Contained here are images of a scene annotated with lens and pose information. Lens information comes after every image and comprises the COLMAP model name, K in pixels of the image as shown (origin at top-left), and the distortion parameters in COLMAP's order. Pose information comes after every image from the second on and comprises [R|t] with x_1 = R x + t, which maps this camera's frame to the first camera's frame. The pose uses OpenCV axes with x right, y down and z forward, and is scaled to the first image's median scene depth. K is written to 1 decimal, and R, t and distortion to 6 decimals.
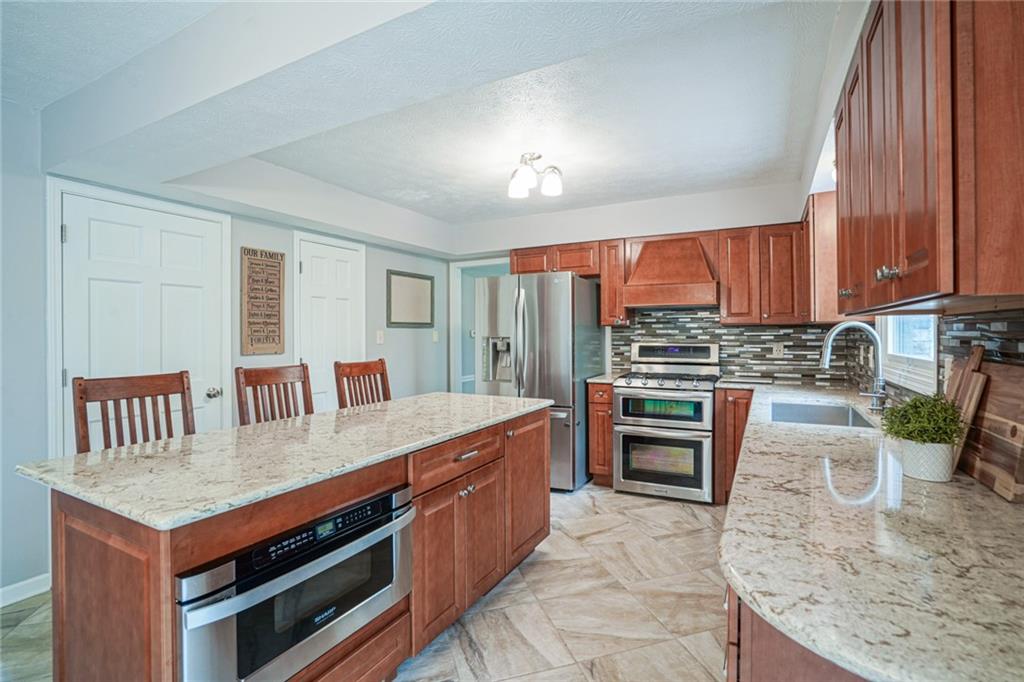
lens RADIAL K [[451.5, 0, 512.0], [0, 451.5, 341.0], [0, 0, 1]] dist [-0.139973, 0.050805]
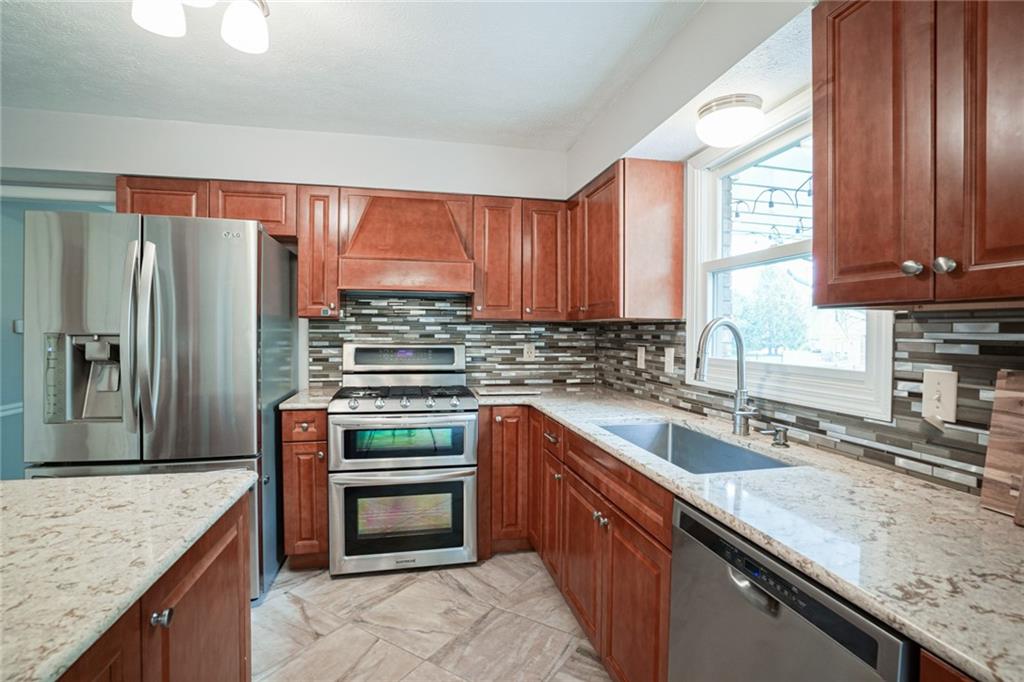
lens RADIAL K [[479.9, 0, 518.8], [0, 479.9, 336.5], [0, 0, 1]] dist [-0.062833, 0.025980]
pose [[0.742234, 0.004360, 0.670127, -0.022432], [-0.001997, 0.999989, -0.004294, -0.004550], [-0.670138, 0.001849, 0.742234, 0.311691]]
